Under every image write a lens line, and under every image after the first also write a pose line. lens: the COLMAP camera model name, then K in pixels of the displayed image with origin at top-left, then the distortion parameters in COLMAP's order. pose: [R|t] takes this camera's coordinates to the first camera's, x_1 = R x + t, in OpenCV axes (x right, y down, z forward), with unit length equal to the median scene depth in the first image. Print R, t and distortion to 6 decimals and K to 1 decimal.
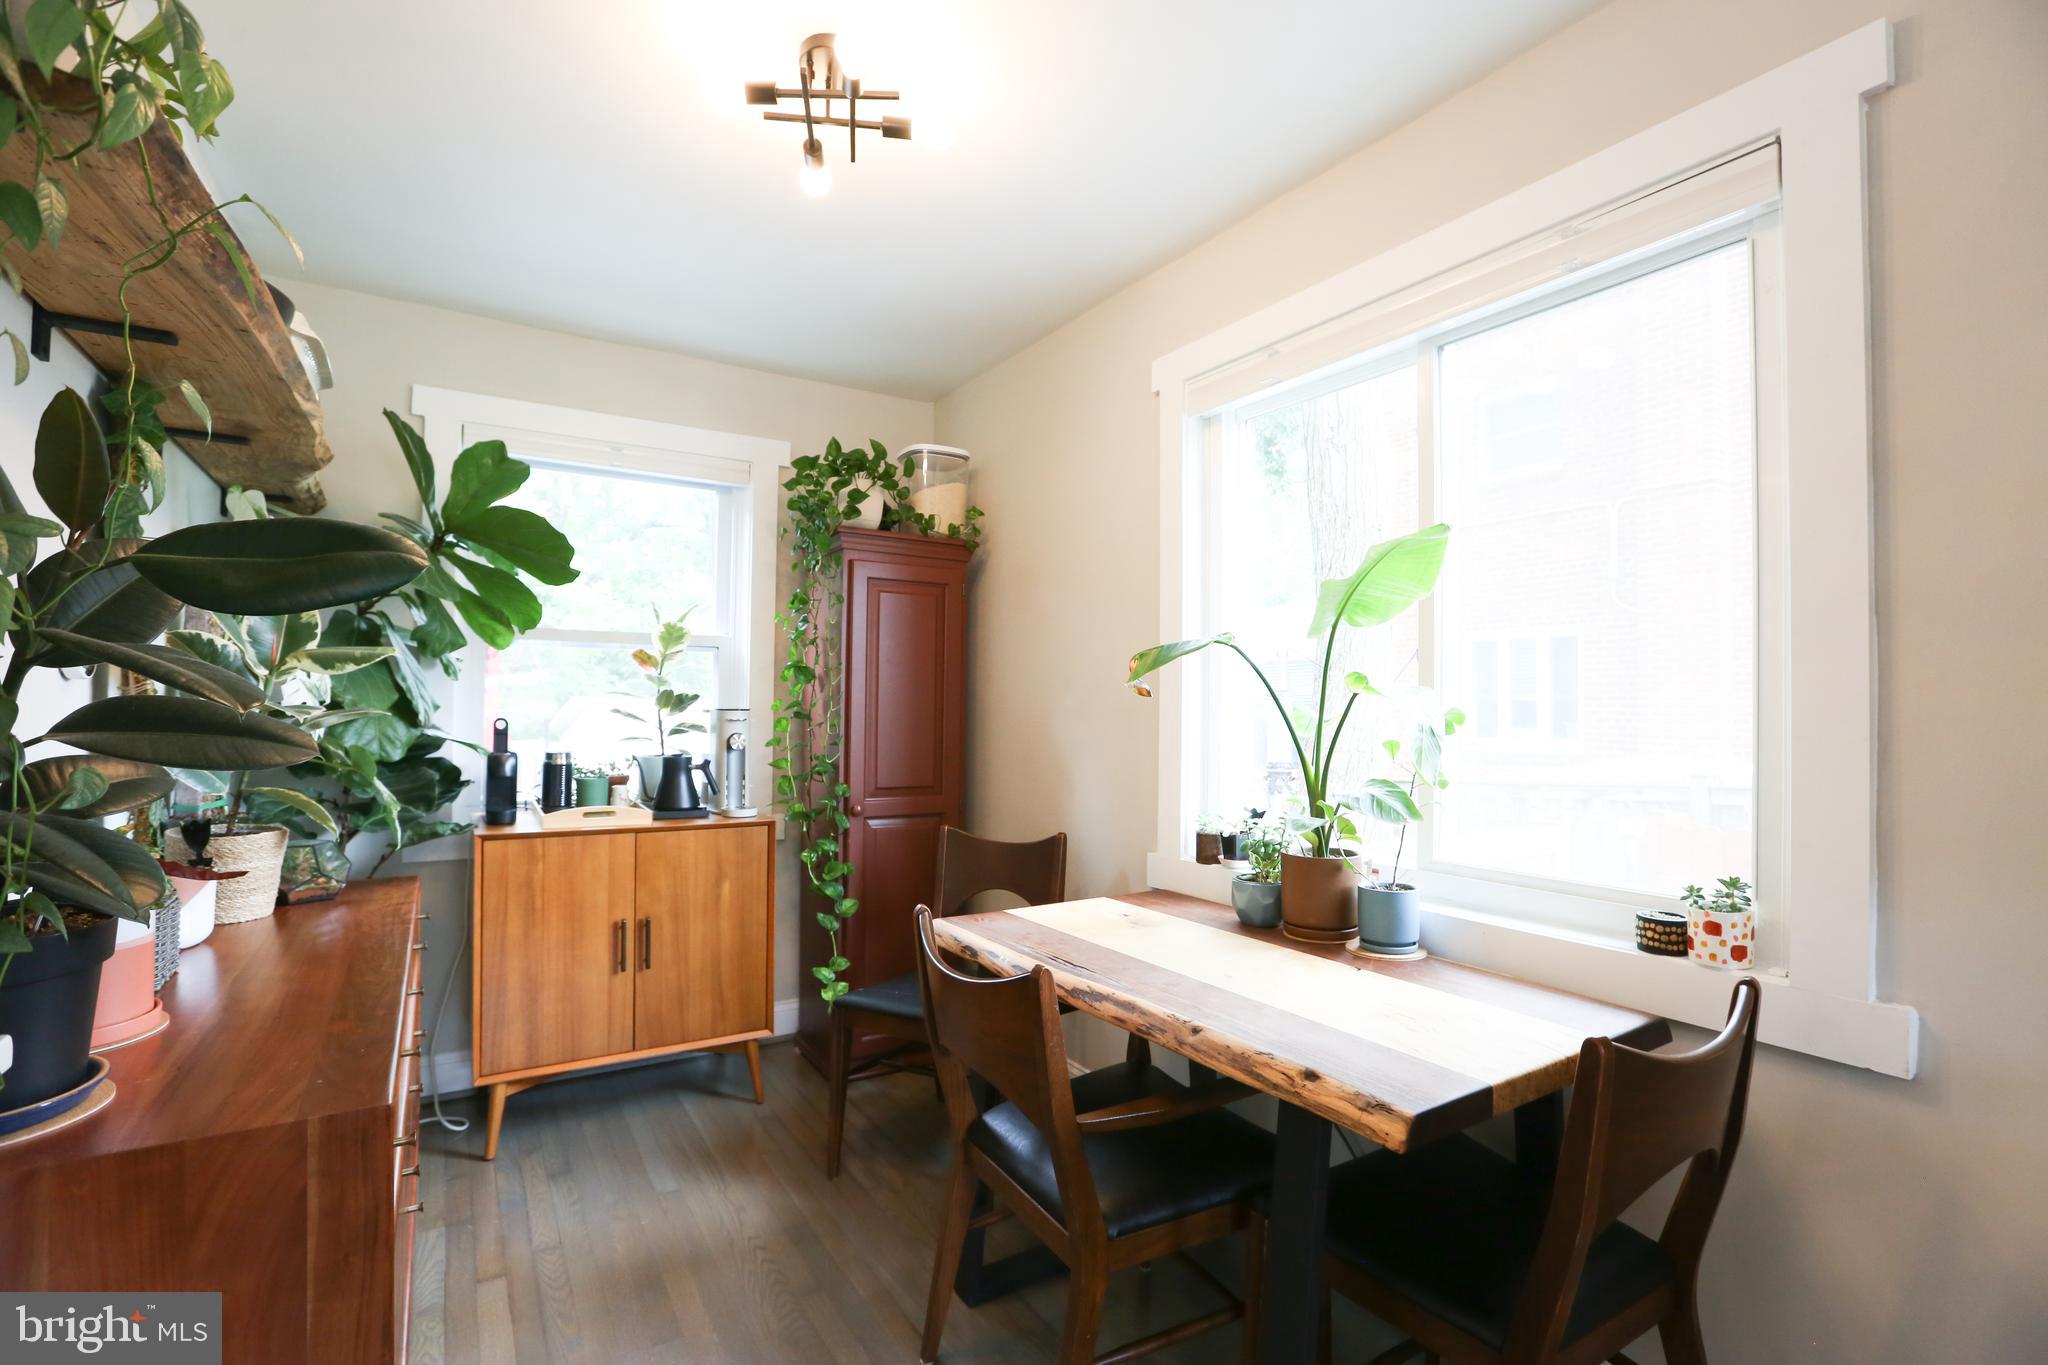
lens RADIAL K [[931.7, 0, 1024.0], [0, 931.7, 692.7], [0, 0, 1]] dist [-0.048497, 0.014905]
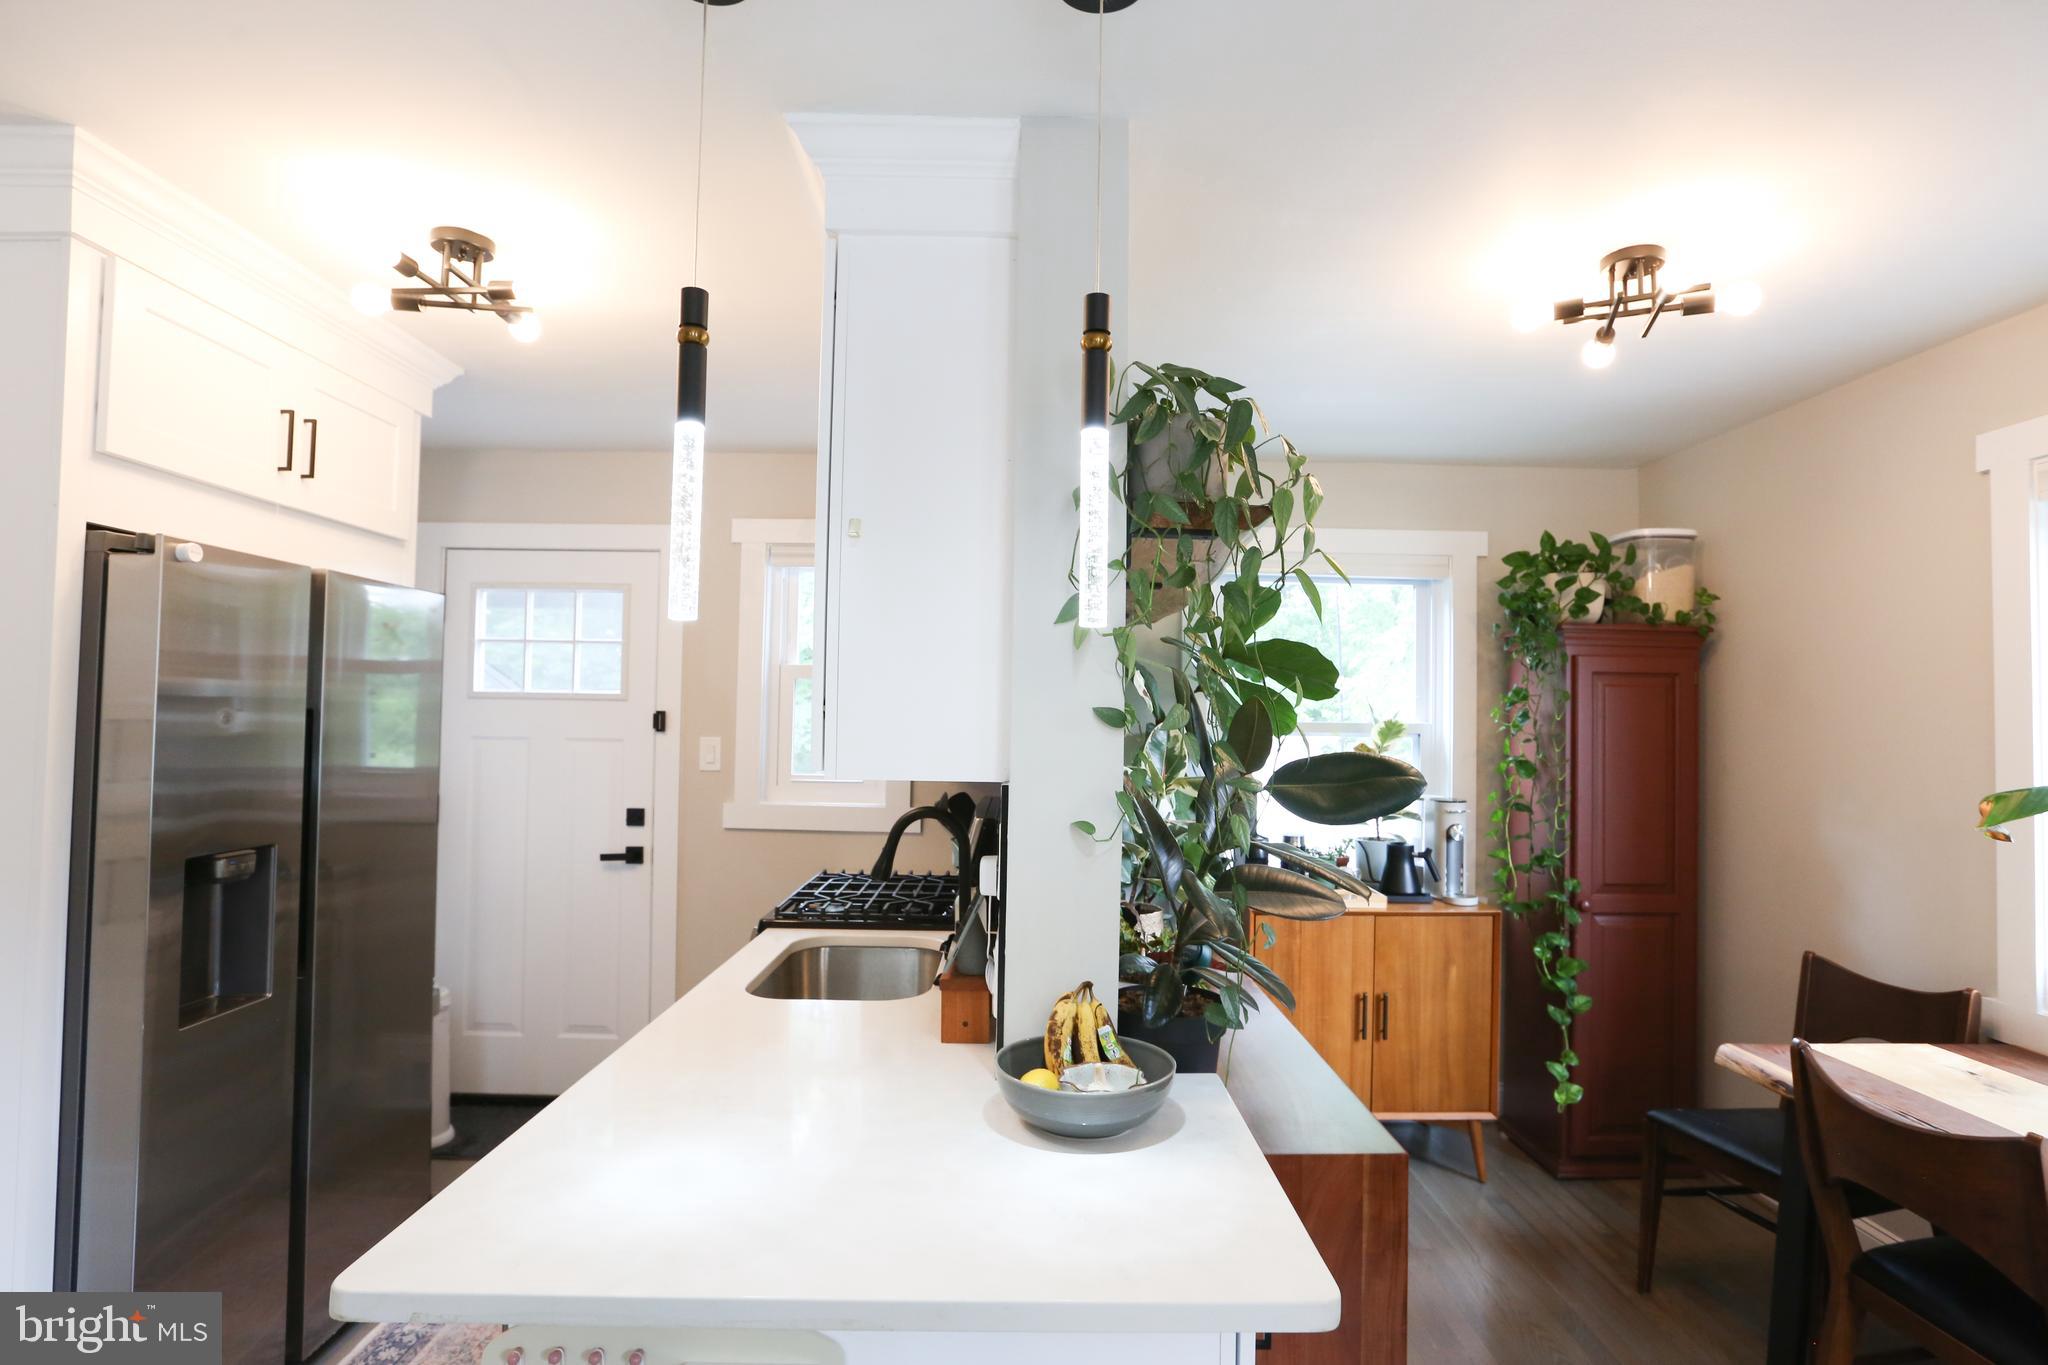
lens RADIAL K [[1016.0, 0, 1029.7], [0, 1016.0, 694.1], [0, 0, 1]] dist [-0.034958, 0.012843]
pose [[0.851536, -0.011188, -0.524177, -0.137244], [0.003163, 0.999864, -0.016201, -0.102067], [0.524287, 0.012138, 0.851455, -0.275628]]
